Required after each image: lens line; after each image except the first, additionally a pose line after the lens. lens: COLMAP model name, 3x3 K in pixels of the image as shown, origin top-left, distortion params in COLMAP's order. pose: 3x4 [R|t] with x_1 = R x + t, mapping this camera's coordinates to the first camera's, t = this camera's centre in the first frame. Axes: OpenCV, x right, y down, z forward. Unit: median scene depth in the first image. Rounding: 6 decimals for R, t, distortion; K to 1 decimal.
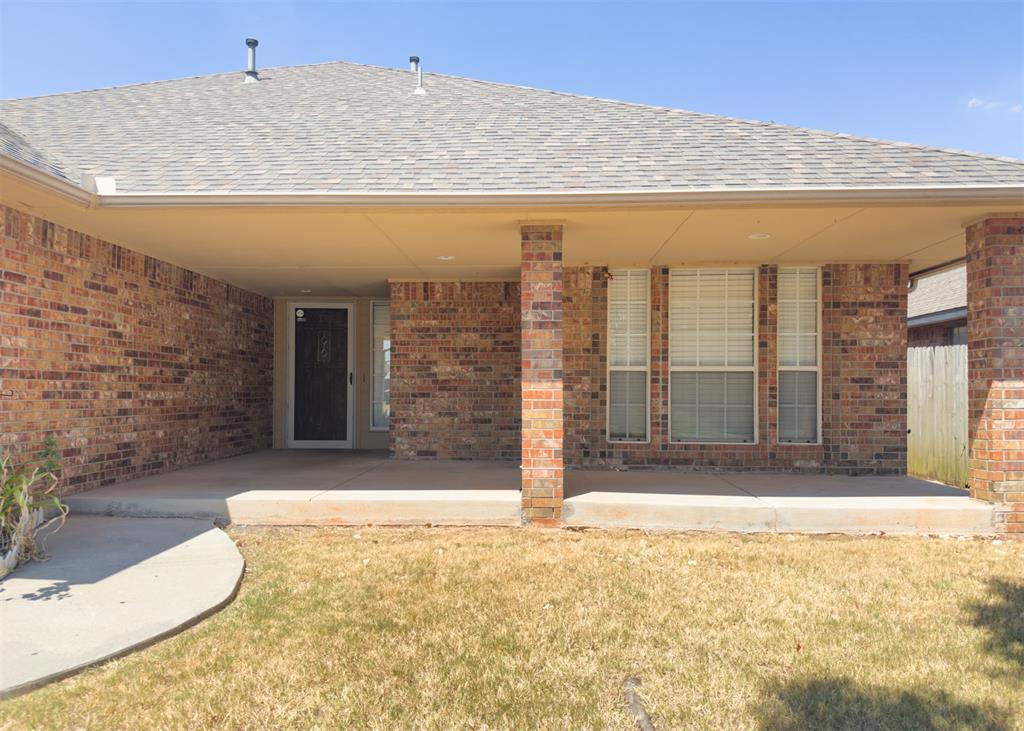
lens RADIAL K [[736.7, 0, 514.8], [0, 736.7, 383.2], [0, 0, 1]] dist [0.067760, -0.001361]
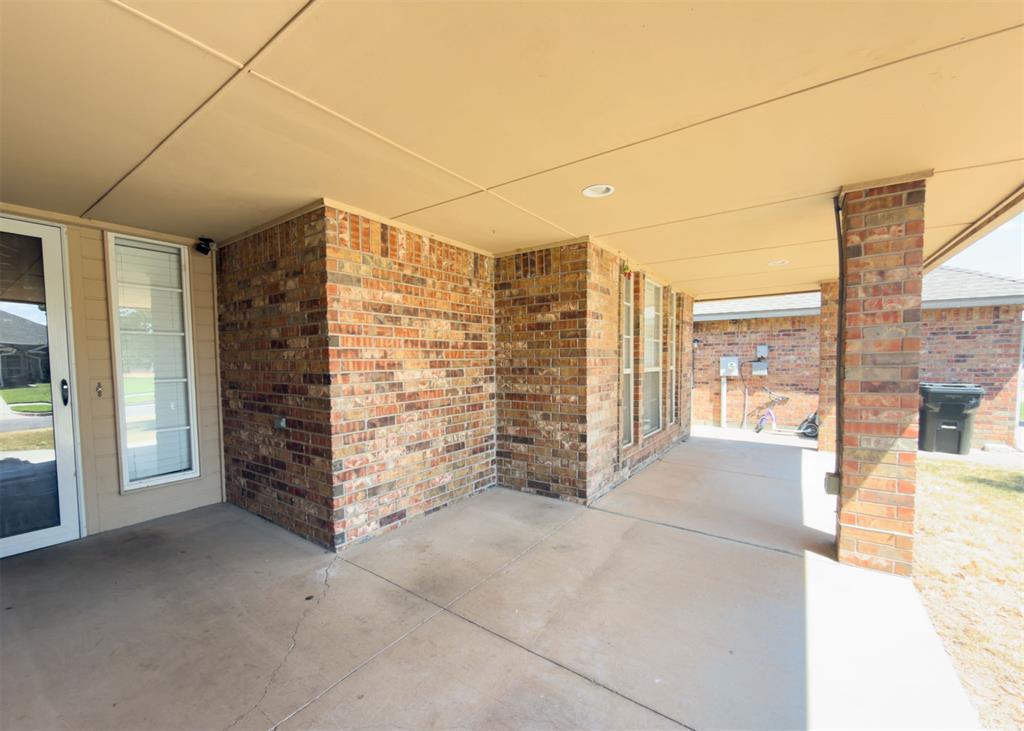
lens RADIAL K [[412.1, 0, 513.7], [0, 412.1, 382.2], [0, 0, 1]] dist [-0.000436, 0.000184]
pose [[0.550990, -0.052112, 0.832883, -0.336813], [0.001858, 0.998122, 0.061221, -0.034380], [-0.834510, -0.032185, 0.550052, 0.738693]]
